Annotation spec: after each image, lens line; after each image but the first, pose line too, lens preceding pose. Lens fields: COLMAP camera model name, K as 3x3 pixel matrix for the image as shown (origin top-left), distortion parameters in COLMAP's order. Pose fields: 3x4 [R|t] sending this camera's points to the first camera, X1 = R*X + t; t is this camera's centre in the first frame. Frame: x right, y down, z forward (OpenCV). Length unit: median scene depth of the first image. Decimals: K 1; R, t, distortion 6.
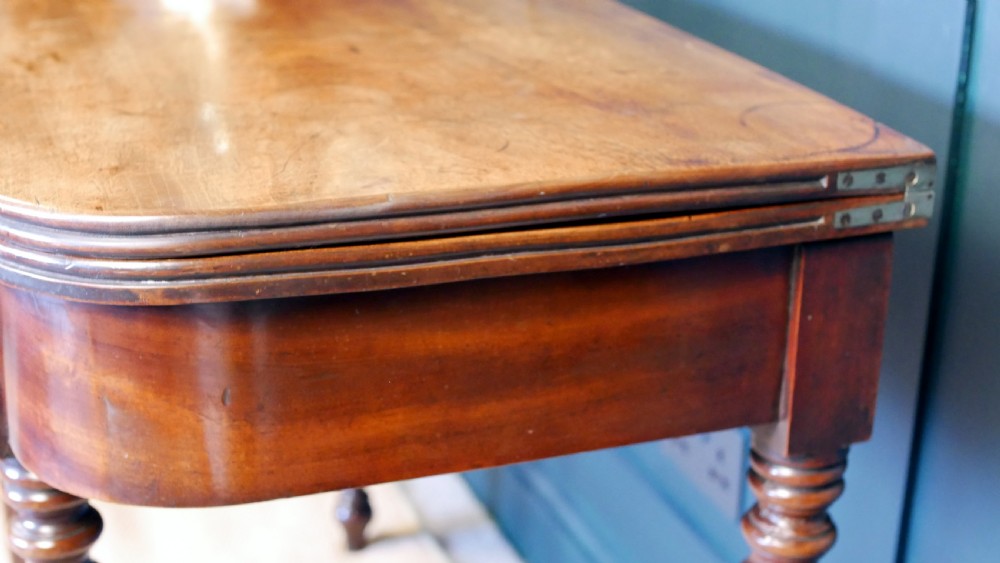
lens RADIAL K [[1477.1, 0, 500.0], [0, 1477.1, 281.5], [0, 0, 1]] dist [-0.219136, 0.410791]
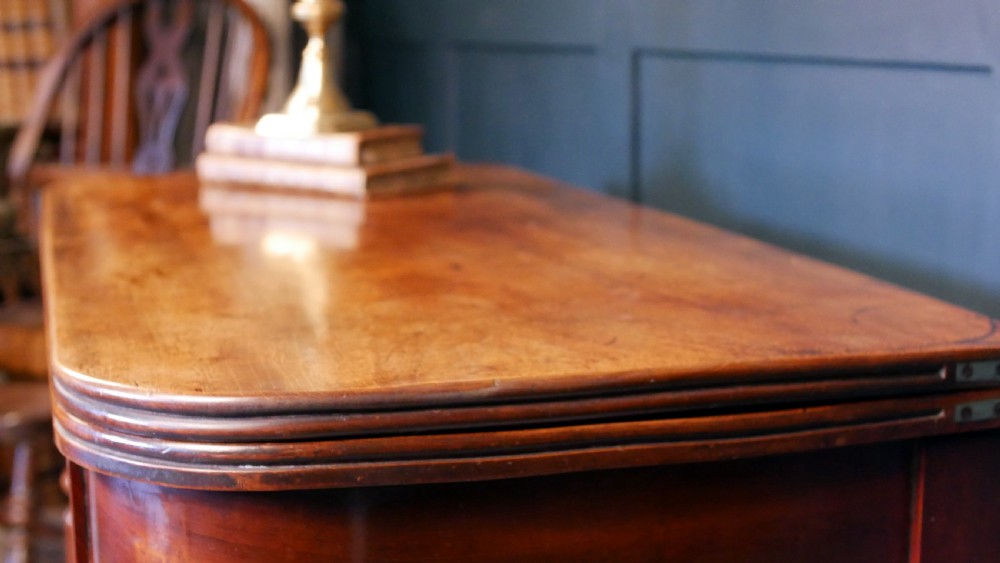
lens RADIAL K [[1477.1, 0, 500.0], [0, 1477.1, 281.5], [0, 0, 1]] dist [-0.219136, 0.410791]
pose [[0.997917, -0.011202, -0.063526, -0.008621], [-0.001604, 0.980193, -0.198037, 0.064754], [0.064486, 0.197727, 0.978134, 0.032036]]
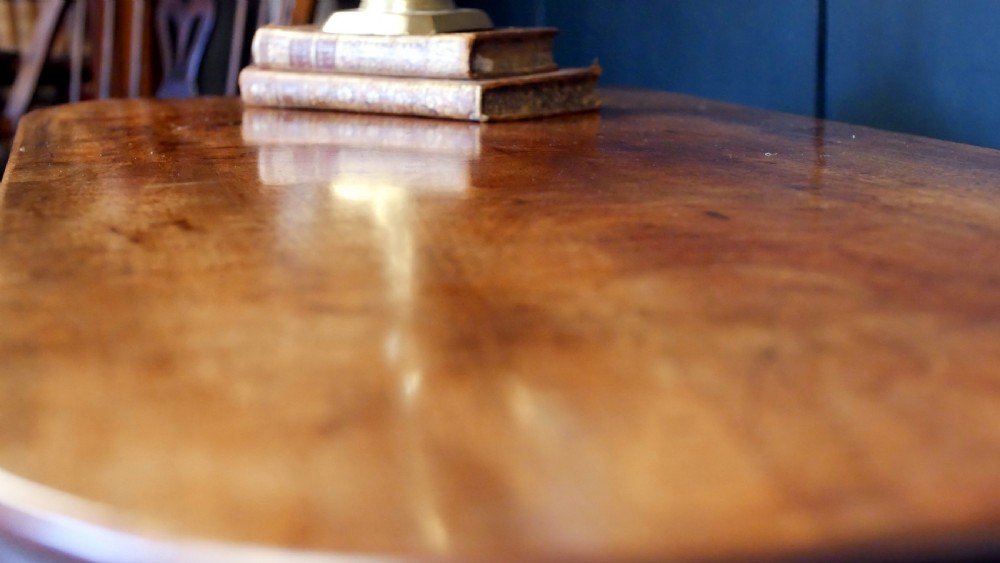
lens RADIAL K [[1477.1, 0, 500.0], [0, 1477.1, 281.5], [0, 0, 1]] dist [-0.219136, 0.410791]
pose [[0.996853, -0.007097, -0.078960, -0.178454], [-0.006852, 0.984545, -0.174999, -0.044872], [0.078981, 0.174990, 0.981397, 0.582218]]
